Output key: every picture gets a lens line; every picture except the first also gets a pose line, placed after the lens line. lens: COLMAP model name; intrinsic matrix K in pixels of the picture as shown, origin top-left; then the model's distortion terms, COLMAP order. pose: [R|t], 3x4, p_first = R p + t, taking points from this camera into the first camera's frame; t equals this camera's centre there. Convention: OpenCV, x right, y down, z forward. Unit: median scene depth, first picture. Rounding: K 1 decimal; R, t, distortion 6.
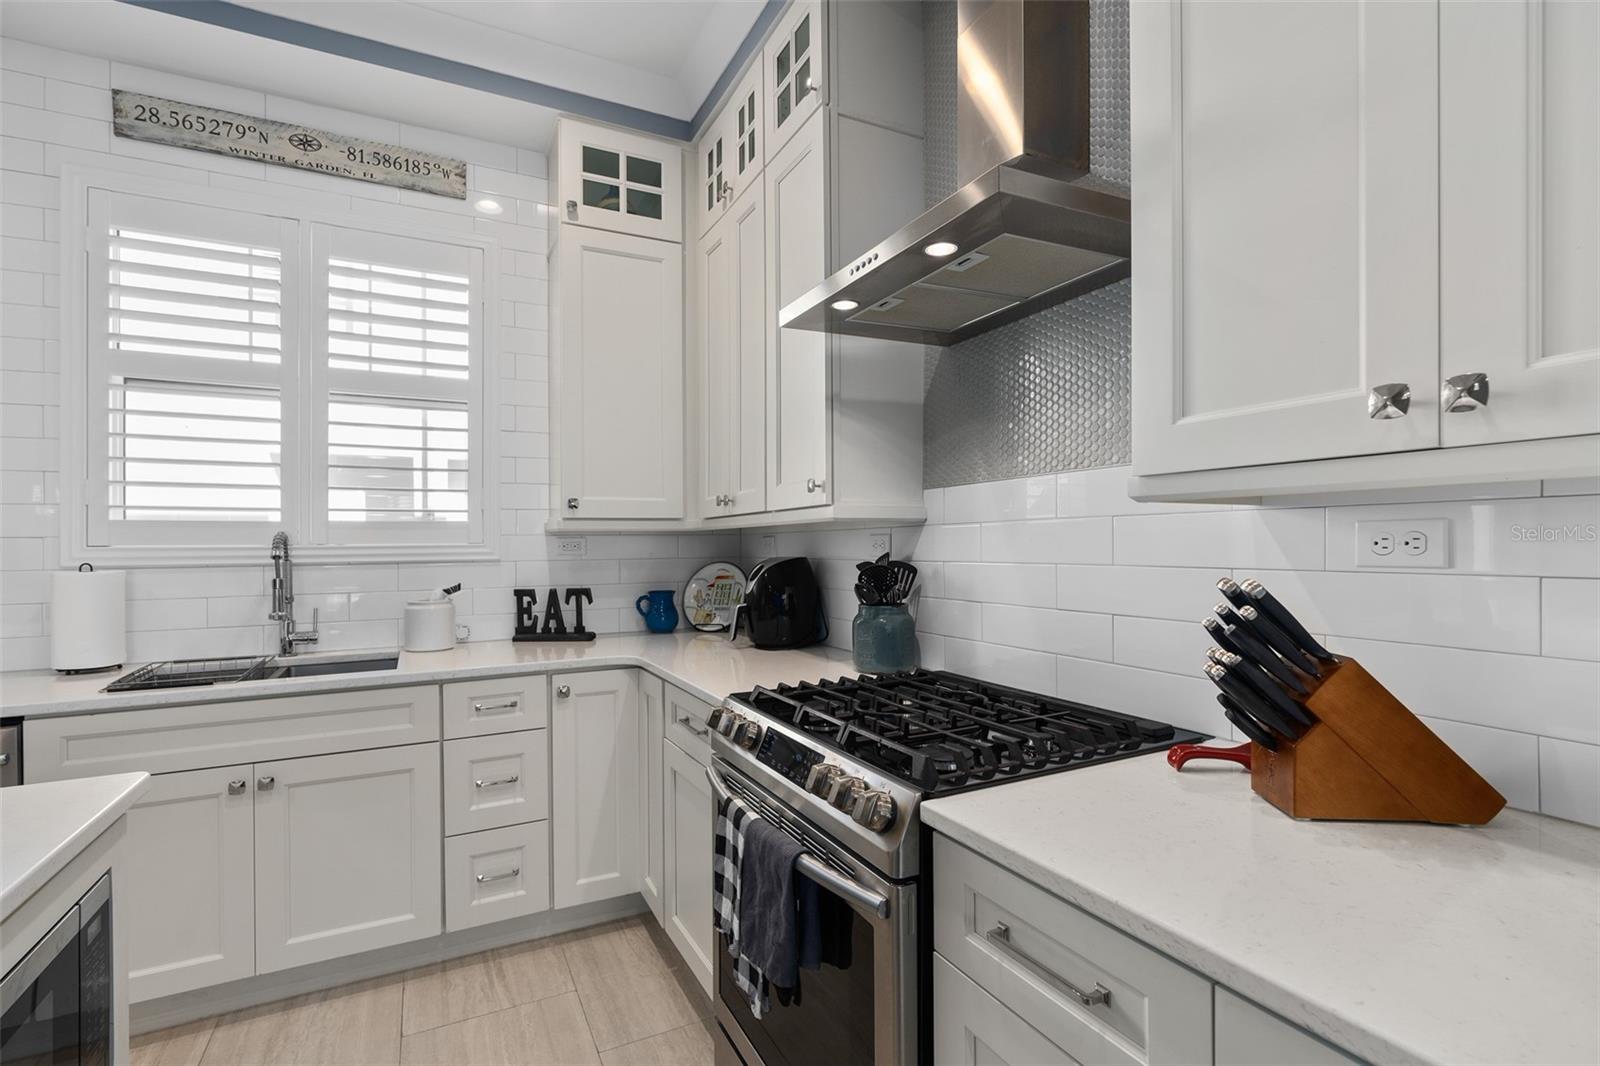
lens RADIAL K [[739.1, 0, 804.3], [0, 739.1, 540.1], [0, 0, 1]] dist [-0.019093, 0.007007]
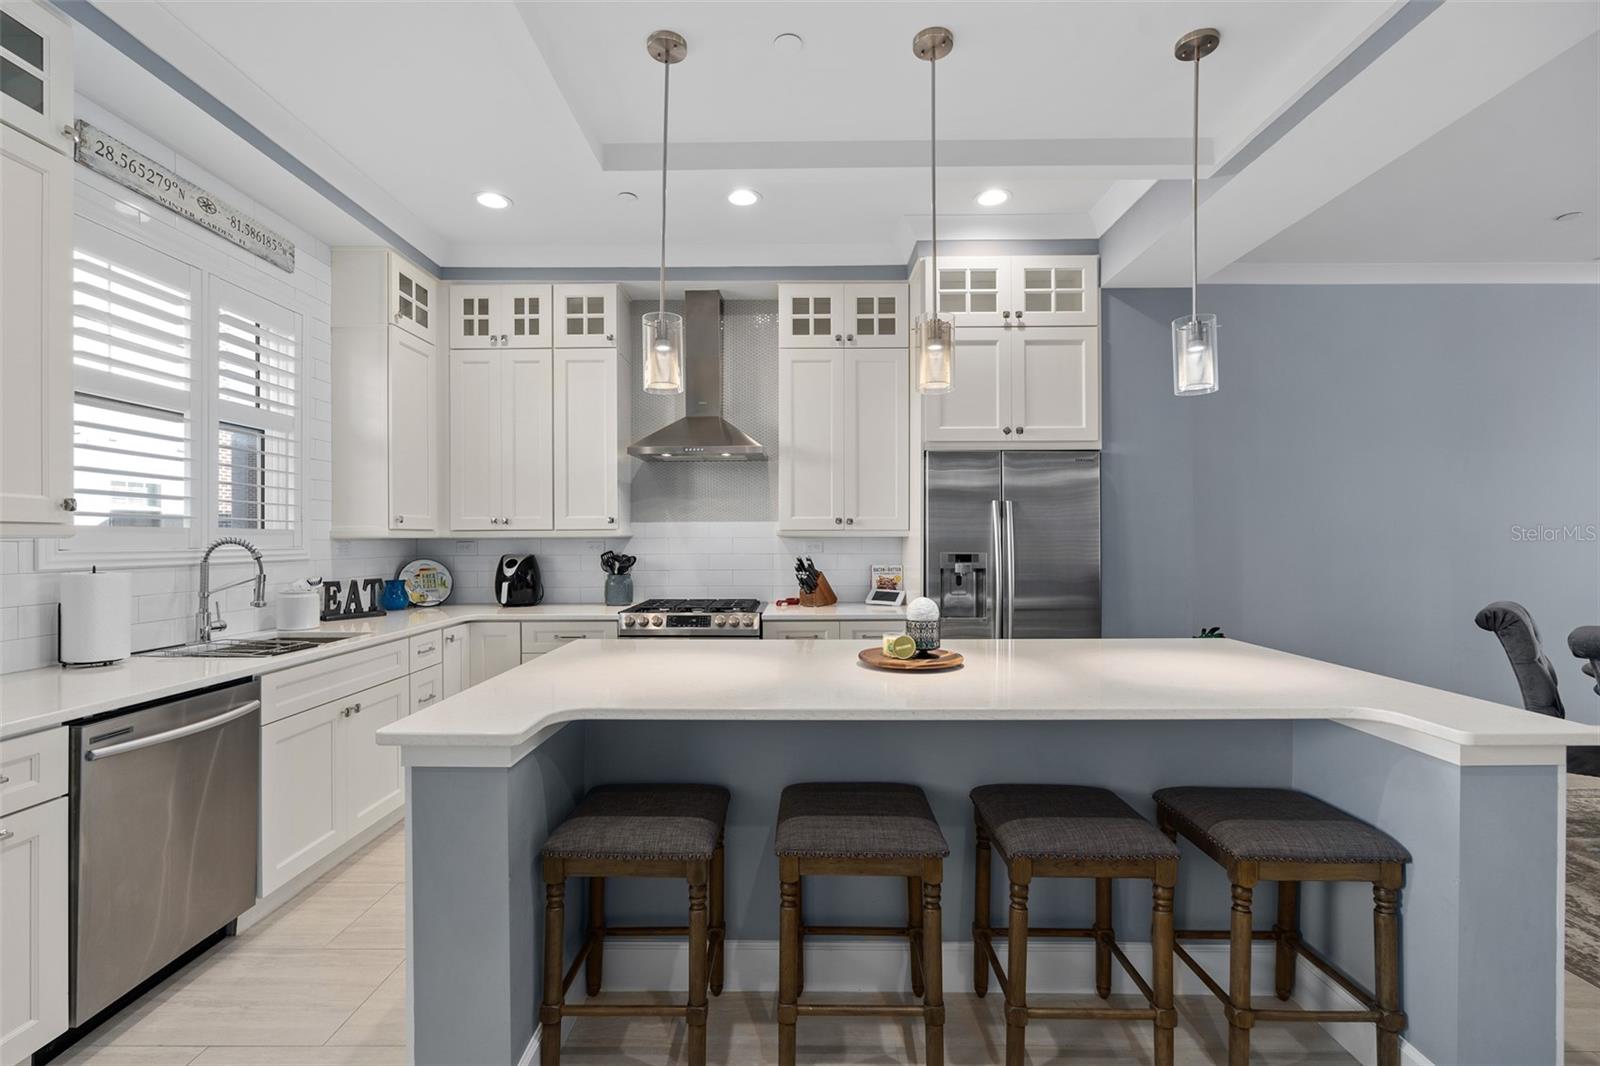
lens RADIAL K [[717.9, 0, 798.2], [0, 717.9, 534.4], [0, 0, 1]] dist [-0.002822, 0.000864]
pose [[0.462631, 0.012828, 0.886458, -1.257089], [-0.005971, 0.999918, -0.011354, -0.008597], [-0.886531, -0.000041, 0.462670, -0.371873]]
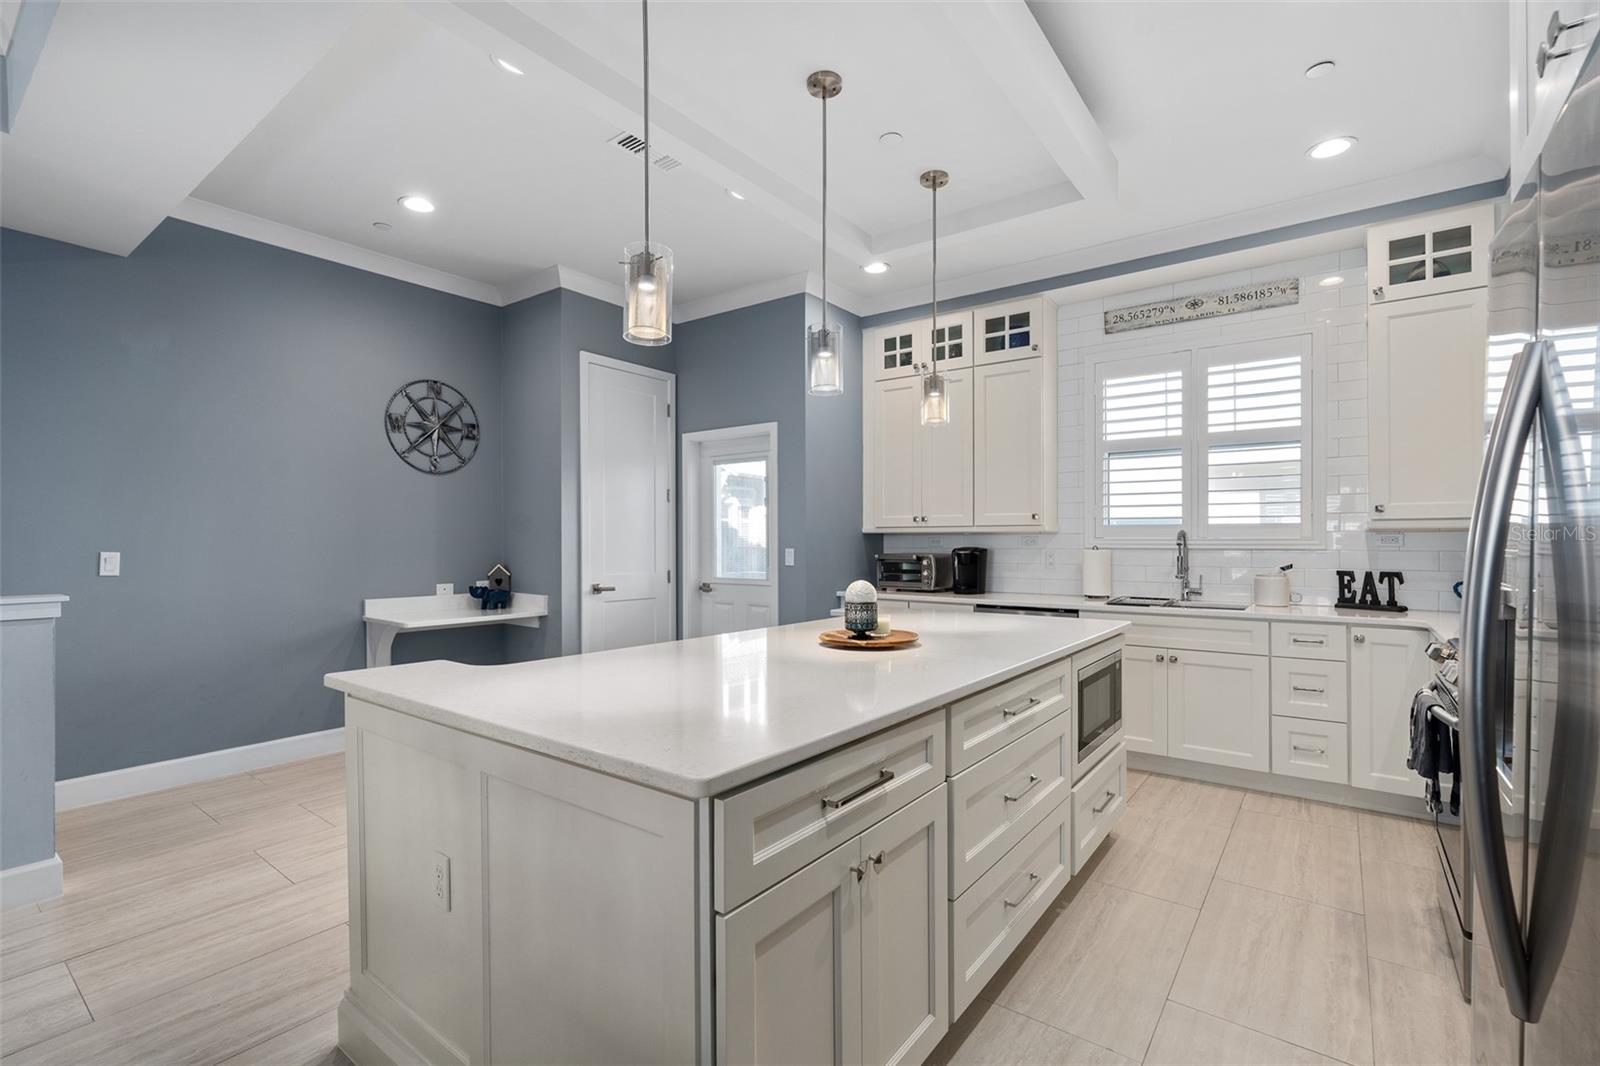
lens RADIAL K [[717.9, 0, 798.2], [0, 717.9, 534.4], [0, 0, 1]] dist [-0.002822, 0.000864]
pose [[0.434213, 0.000087, -0.900810, 0.432462], [-0.000930, 1.000000, -0.000352, -0.000300], [0.900810, 0.000990, 0.434213, -0.571368]]
